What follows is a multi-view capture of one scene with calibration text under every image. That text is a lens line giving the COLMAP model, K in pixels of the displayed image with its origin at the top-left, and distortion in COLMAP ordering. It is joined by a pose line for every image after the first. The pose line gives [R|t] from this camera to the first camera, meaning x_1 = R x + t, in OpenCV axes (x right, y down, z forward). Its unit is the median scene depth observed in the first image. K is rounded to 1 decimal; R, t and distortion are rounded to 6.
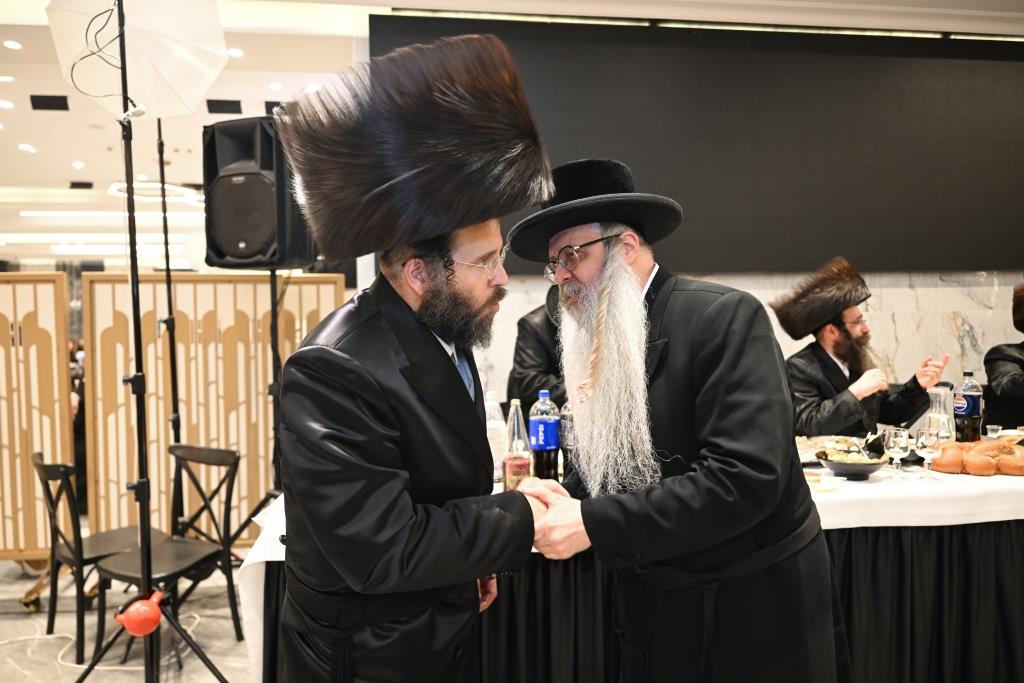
lens RADIAL K [[691.1, 0, 503.7], [0, 691.1, 336.8], [0, 0, 1]] dist [0.012614, -0.018085]
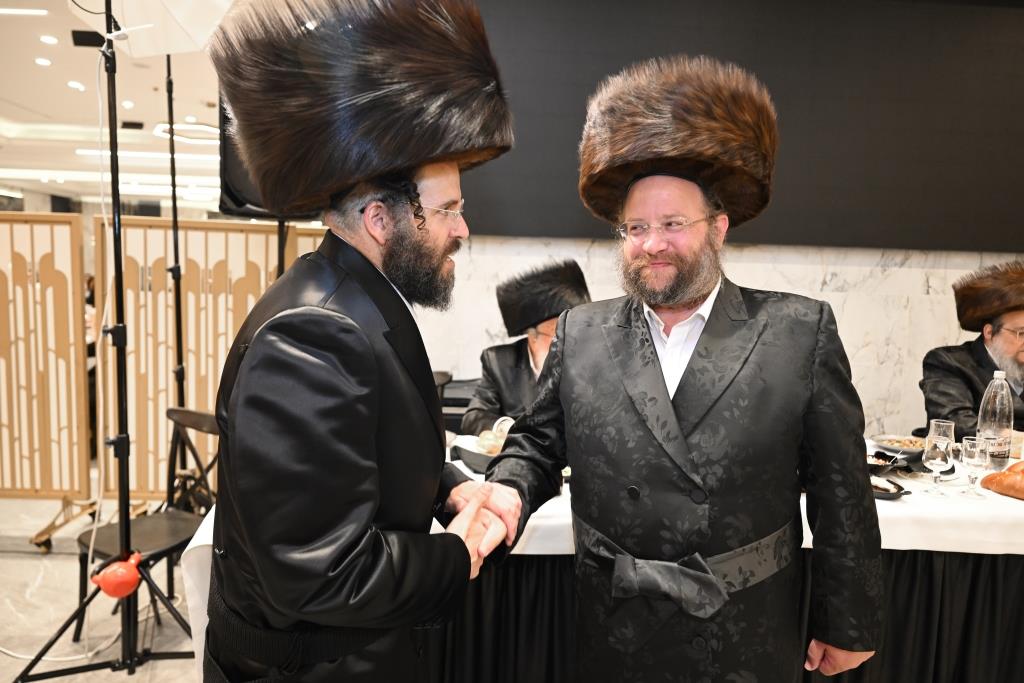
lens RADIAL K [[691.1, 0, 509.0], [0, 691.1, 336.7], [0, 0, 1]] dist [0.012614, -0.018085]
pose [[0.996169, 0.054552, -0.068348, 0.048830], [-0.050247, 0.996735, 0.063200, -0.012720], [0.071573, -0.059523, 0.995658, 0.061232]]
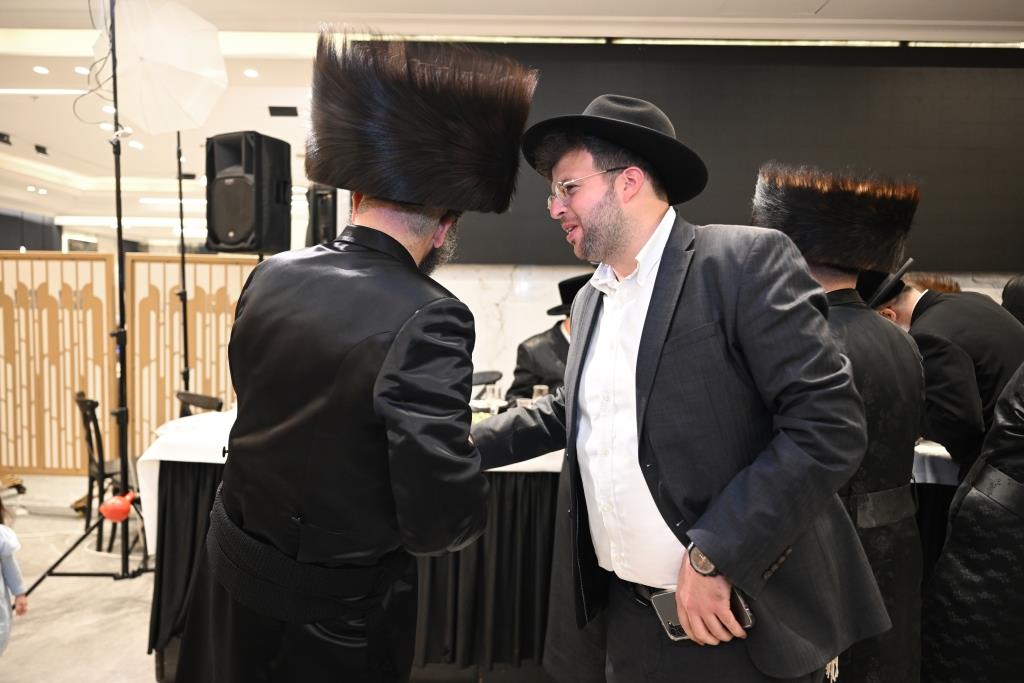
lens RADIAL K [[691.1, 0, 518.8], [0, 691.1, 343.0], [0, 0, 1]] dist [0.012614, -0.018085]
pose [[0.989016, 0.041742, -0.141789, 0.279628], [-0.038465, 0.998927, 0.025781, 0.009874], [0.142713, -0.020044, 0.989561, -0.143972]]
